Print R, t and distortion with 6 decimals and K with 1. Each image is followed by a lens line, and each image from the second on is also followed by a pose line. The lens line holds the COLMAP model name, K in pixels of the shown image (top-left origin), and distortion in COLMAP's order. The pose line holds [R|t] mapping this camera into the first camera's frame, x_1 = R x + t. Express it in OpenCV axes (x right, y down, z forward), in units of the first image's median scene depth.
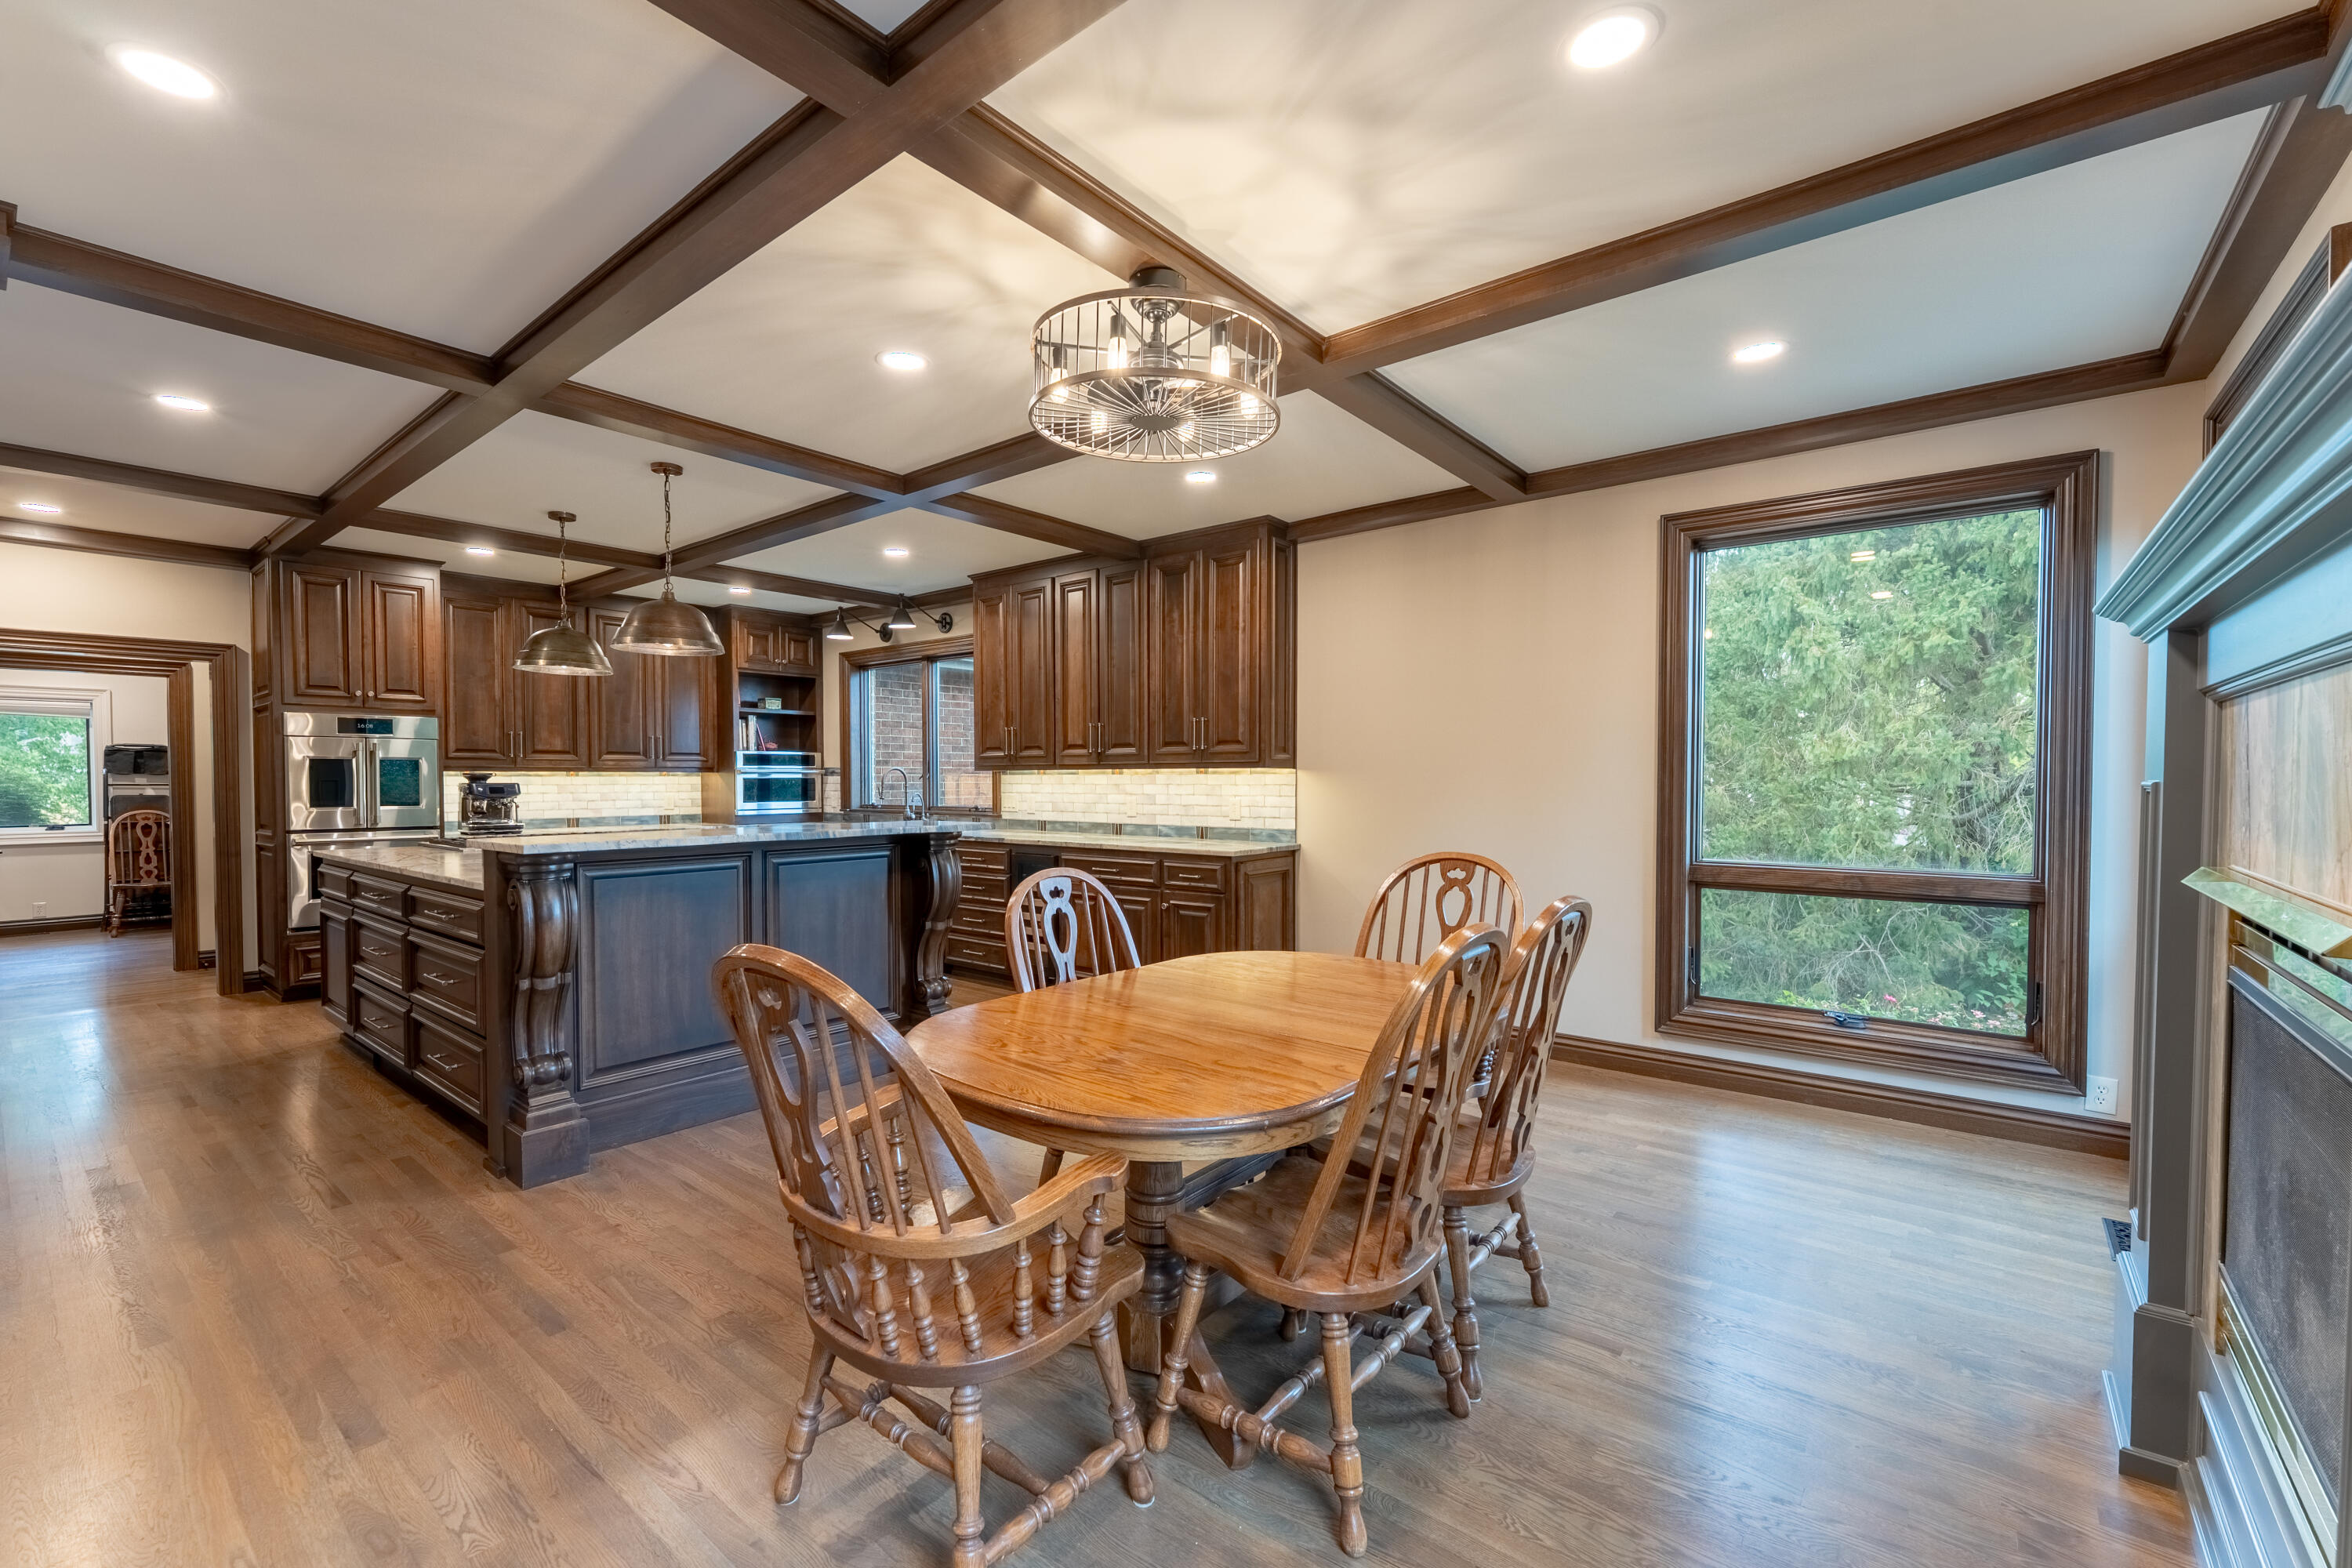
lens RADIAL K [[991.6, 0, 1165.6], [0, 991.6, 800.2], [0, 0, 1]] dist [-0.000726, 0.000056]
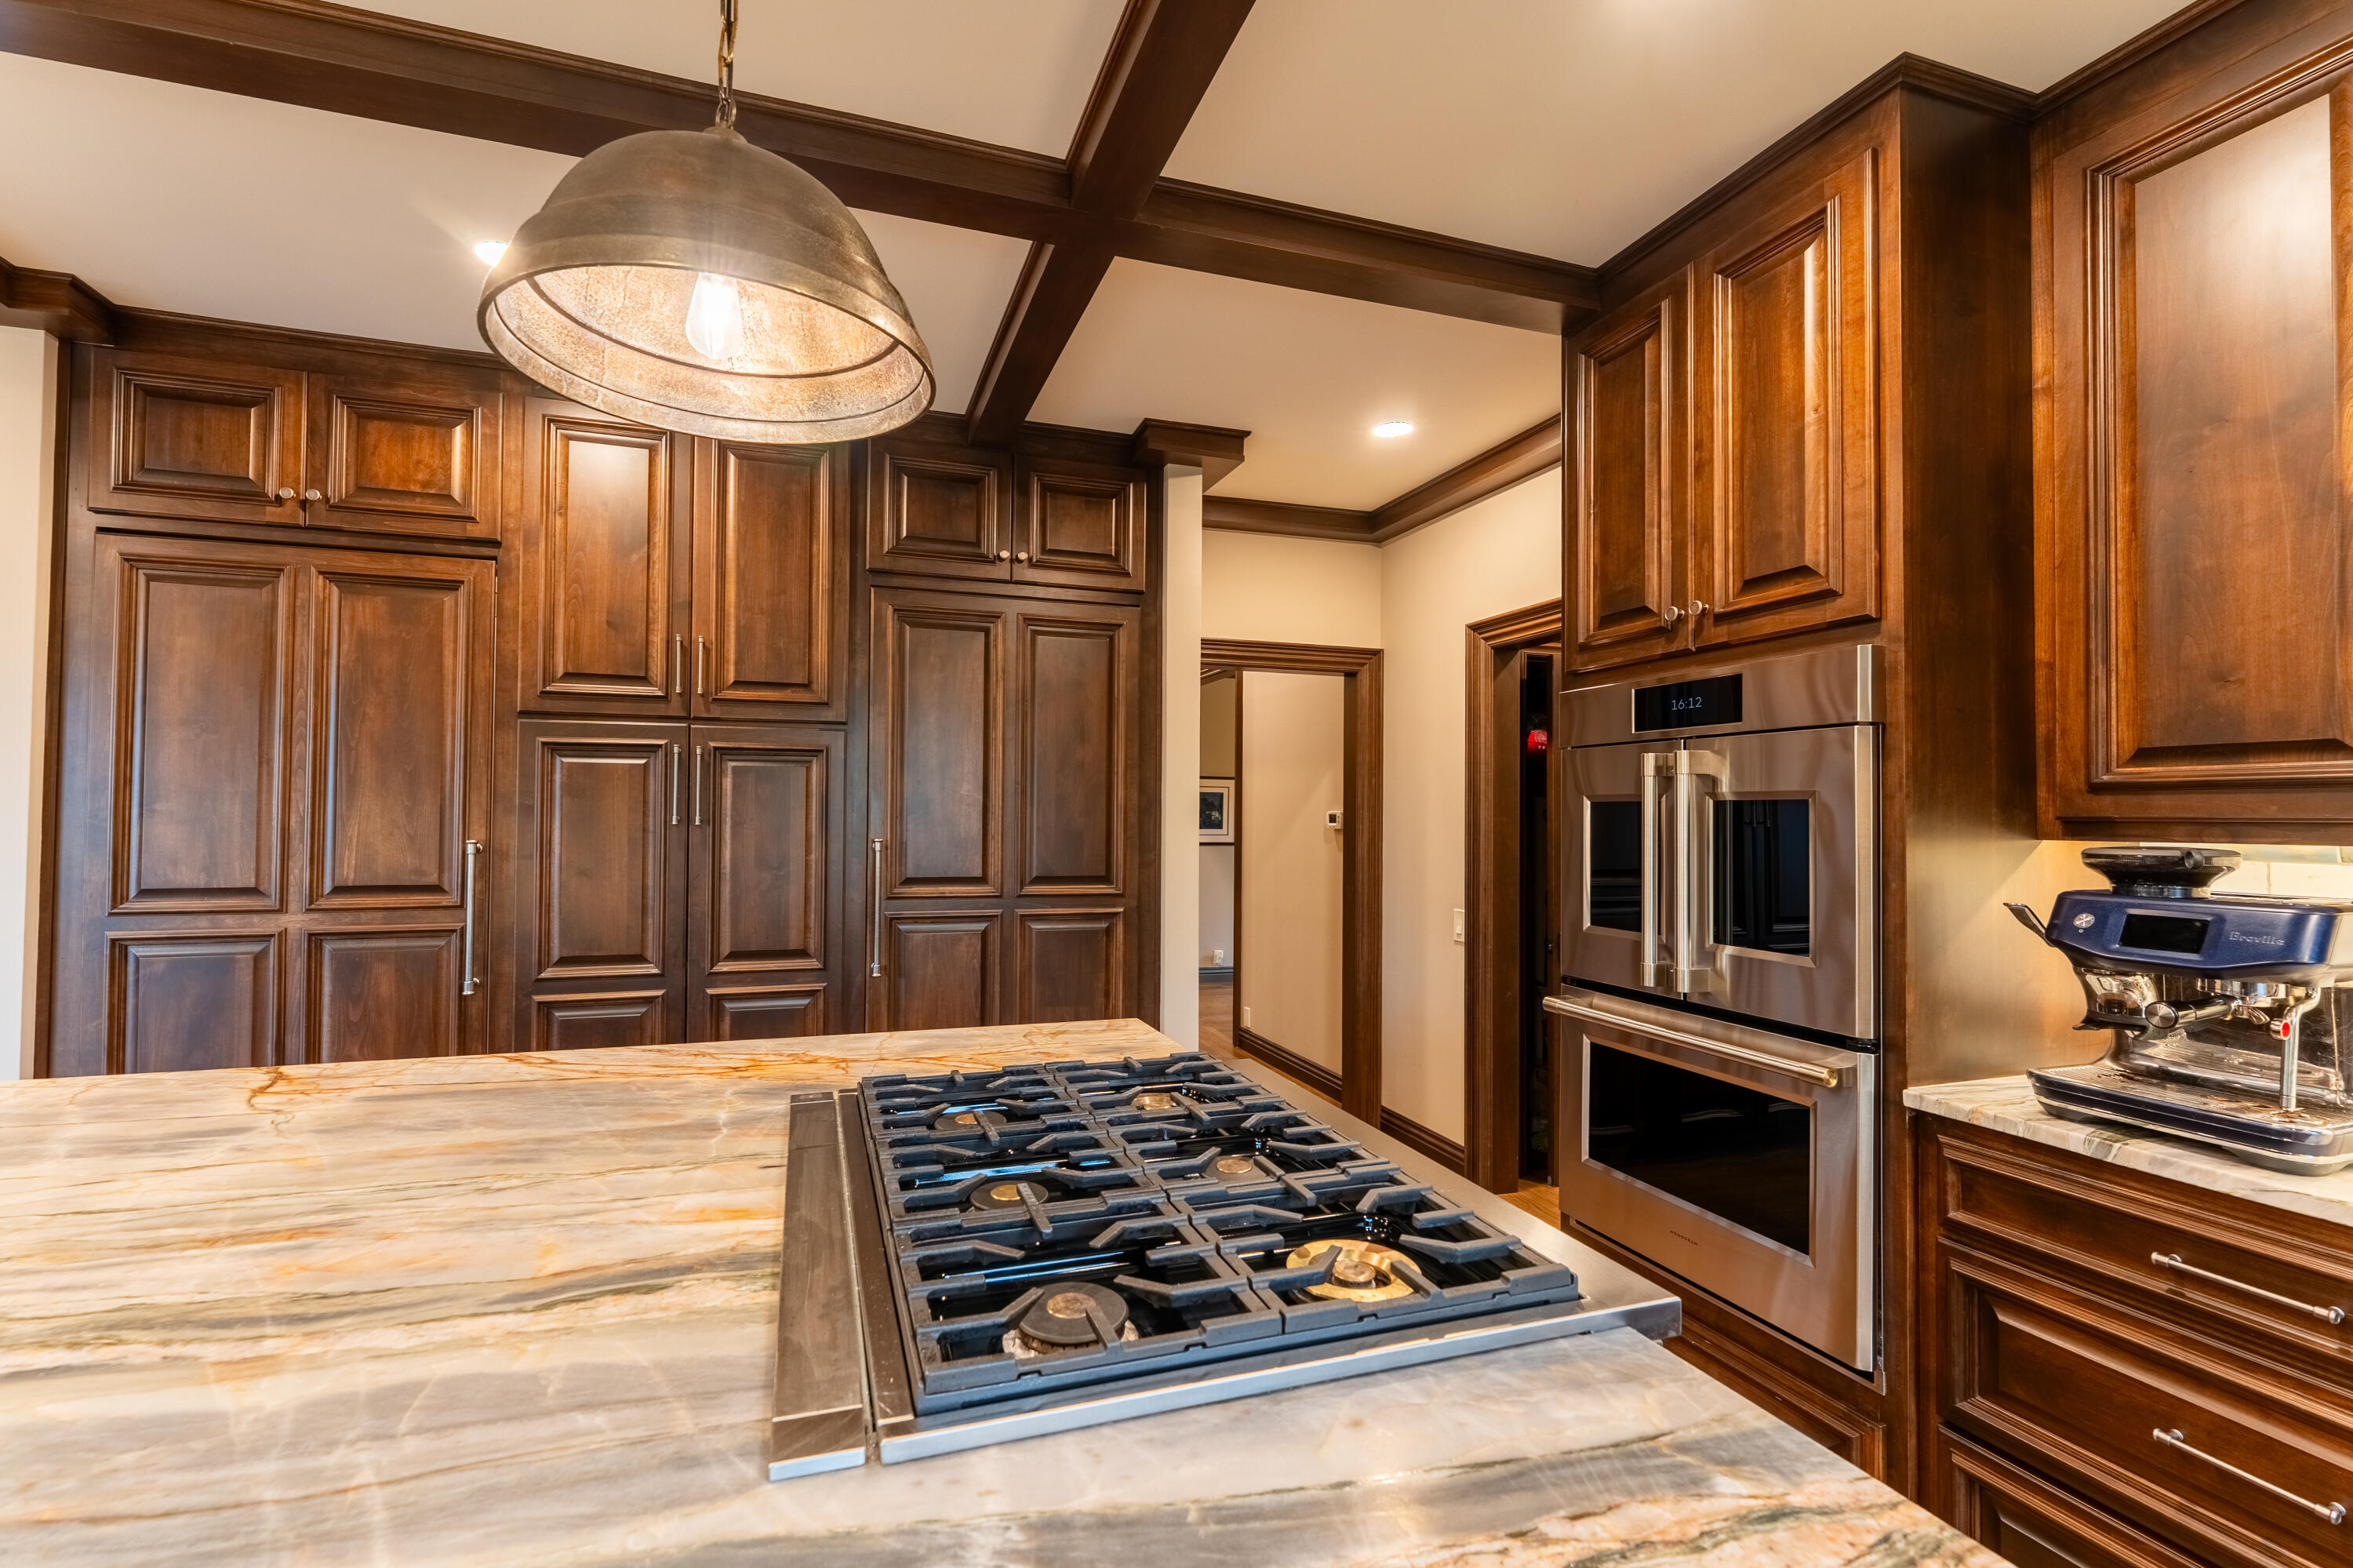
lens RADIAL K [[993.2, 0, 1122.1], [0, 993.2, 798.5], [0, 0, 1]] dist [-0.002515, -0.000459]
pose [[-0.544332, -0.017301, -0.838691, -0.351124], [-0.025524, 0.999666, -0.004056, -0.030246], [0.838481, 0.019199, -0.544592, 0.863551]]
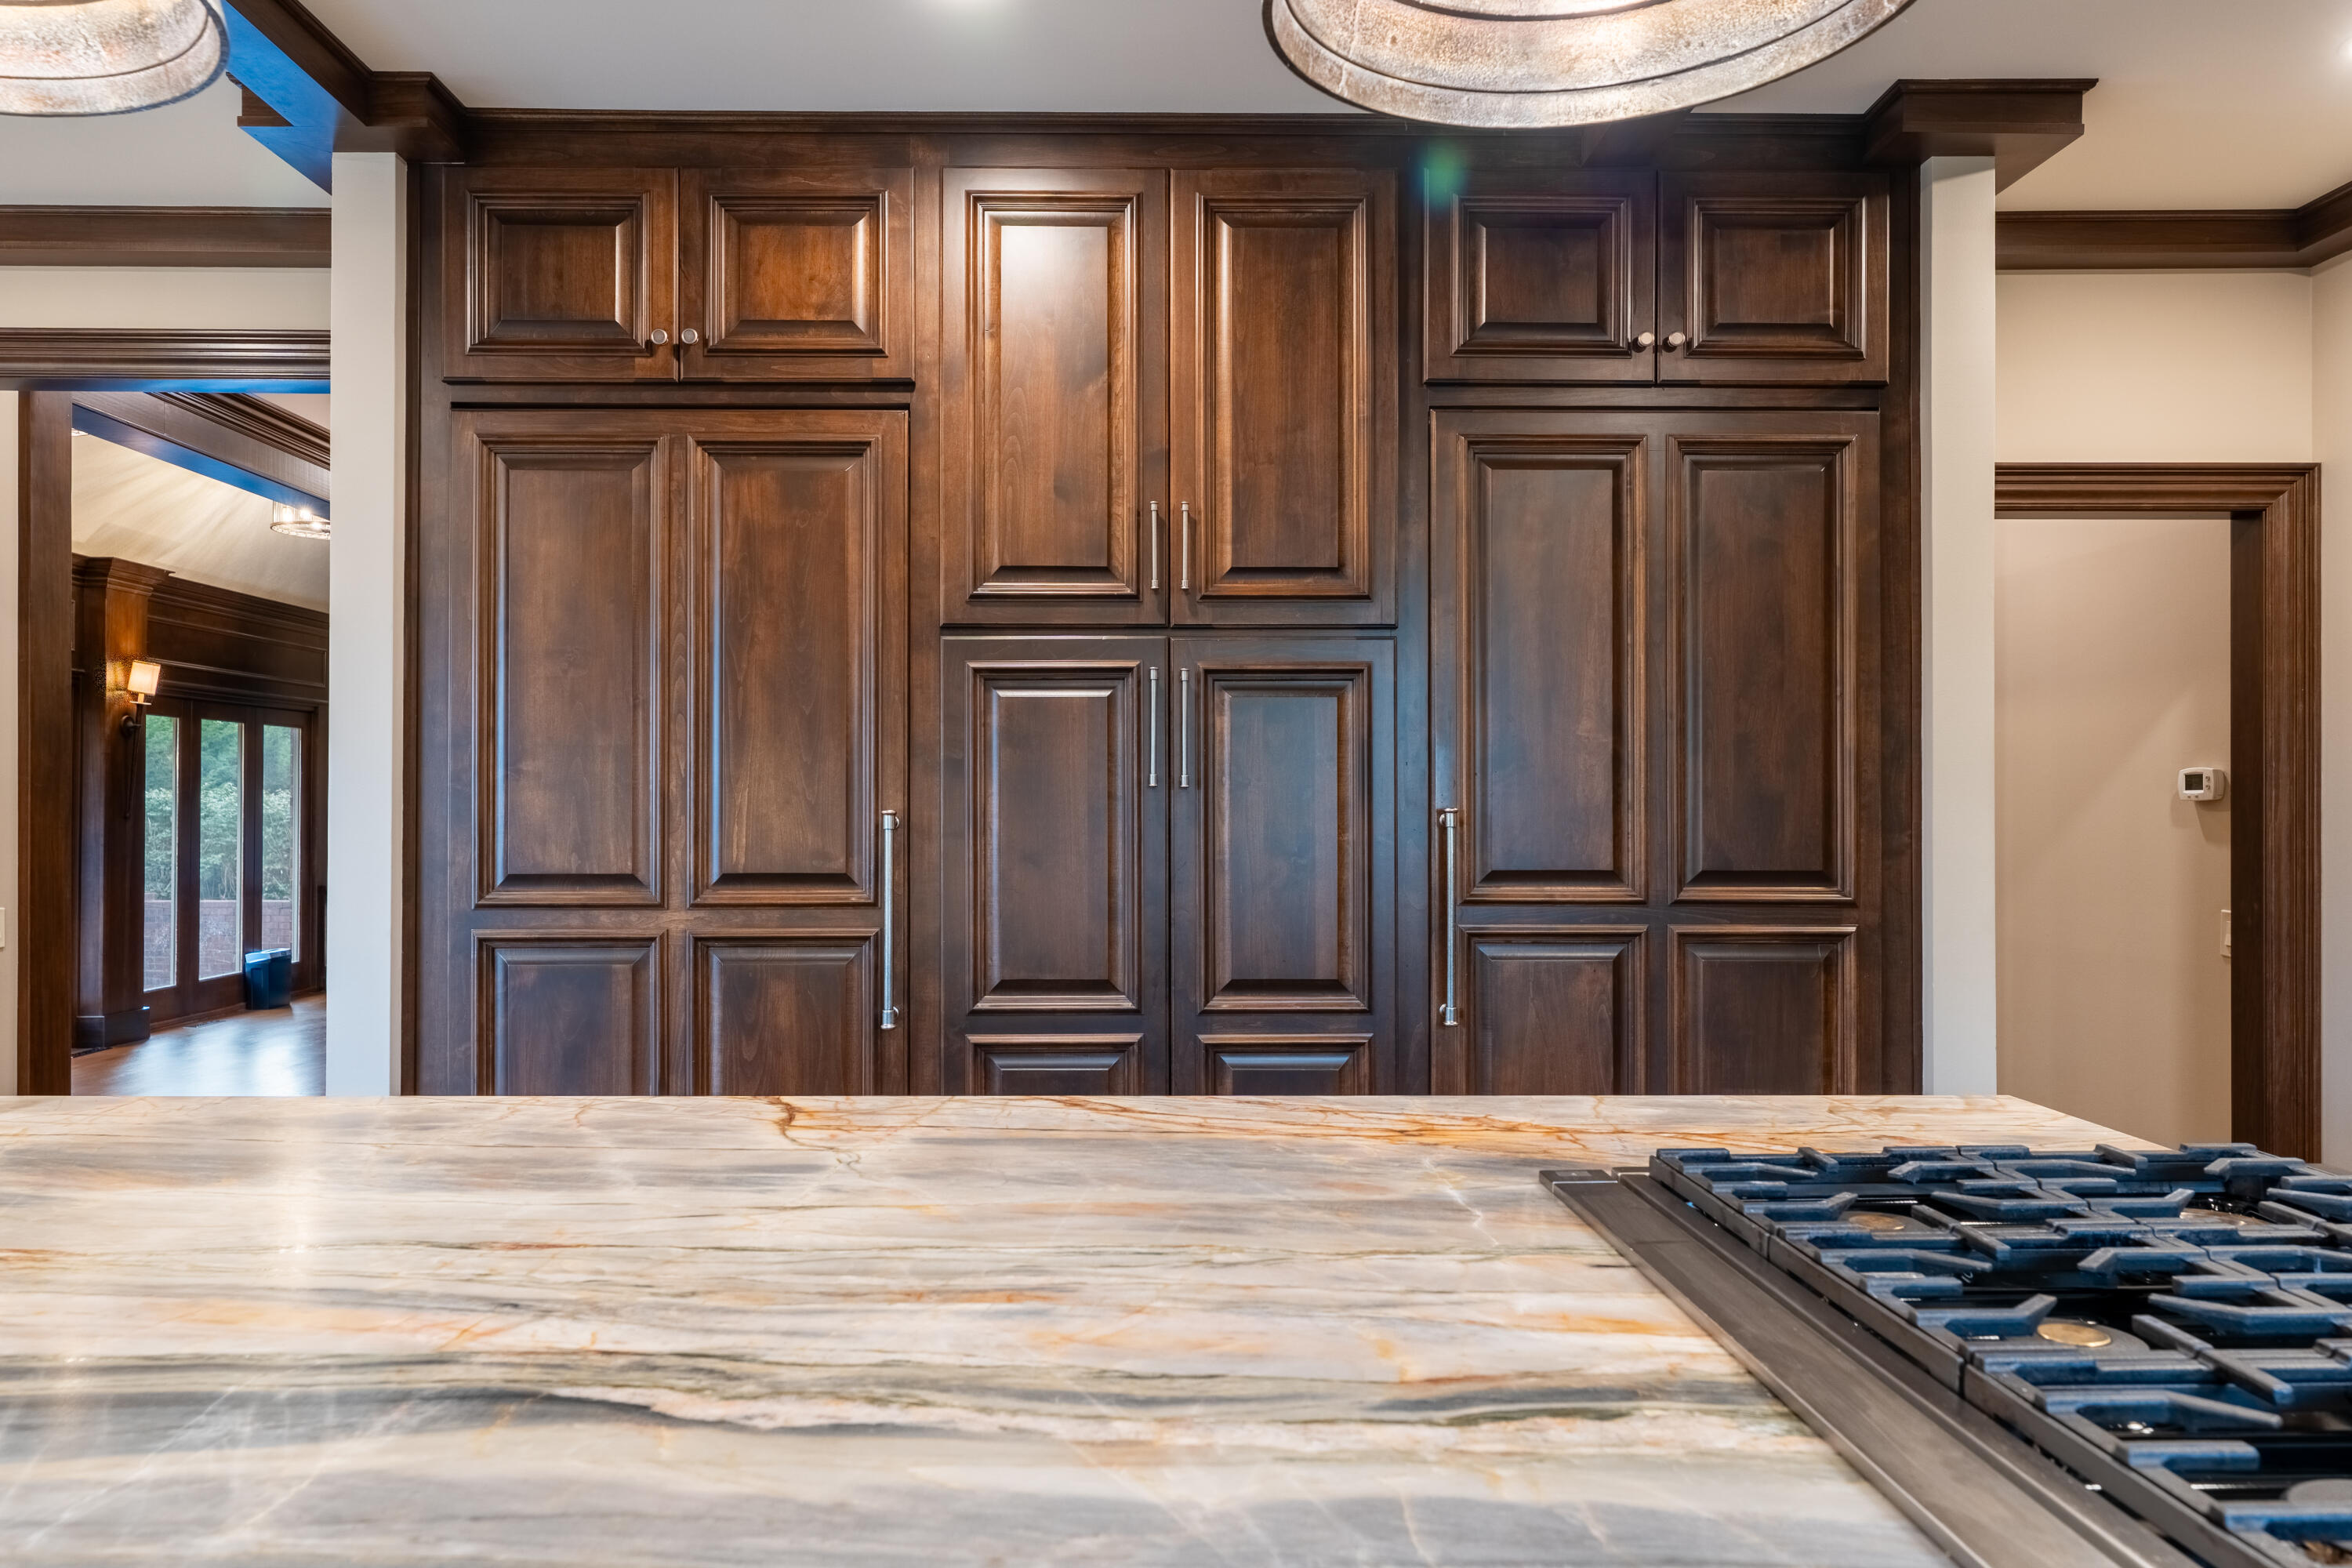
lens RADIAL K [[1589.5, 0, 1163.7], [0, 1589.5, 799.3], [0, 0, 1]] dist [0.004115, -0.002219]
pose [[-0.765045, -0.001673, -0.643974, -0.314748], [-0.013325, 0.999824, 0.013233, -0.018759], [0.643838, 0.018705, -0.764933, 0.822355]]
